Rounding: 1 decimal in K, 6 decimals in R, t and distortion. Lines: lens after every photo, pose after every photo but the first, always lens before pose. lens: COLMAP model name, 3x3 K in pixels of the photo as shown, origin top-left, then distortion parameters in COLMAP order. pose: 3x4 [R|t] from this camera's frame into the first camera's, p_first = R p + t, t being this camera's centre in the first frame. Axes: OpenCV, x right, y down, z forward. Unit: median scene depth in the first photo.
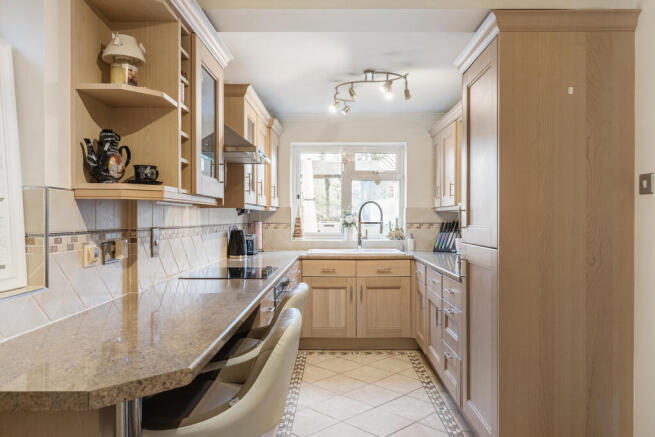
lens RADIAL K [[501.1, 0, 327.5], [0, 501.1, 218.5], [0, 0, 1]] dist [0.000287, 0.000123]
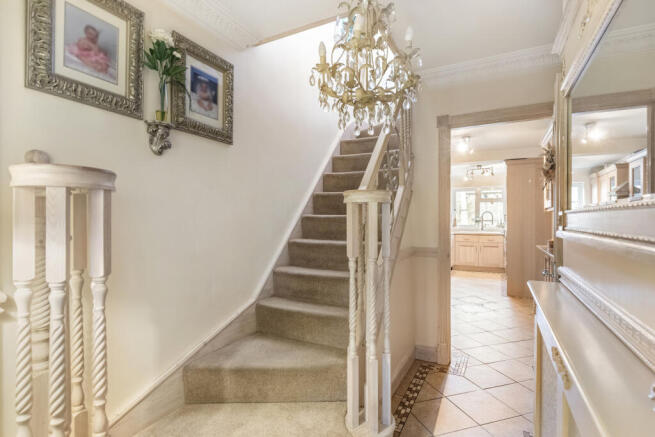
lens RADIAL K [[324.5, 0, 327.5], [0, 324.5, 218.5], [0, 0, 1]] dist [0.000462, 0.000033]
pose [[0.891542, -0.005748, -0.452901, 0.105437], [0.002368, 0.999965, -0.008028, 0.009086], [0.452932, 0.006085, 0.891525, -0.702892]]
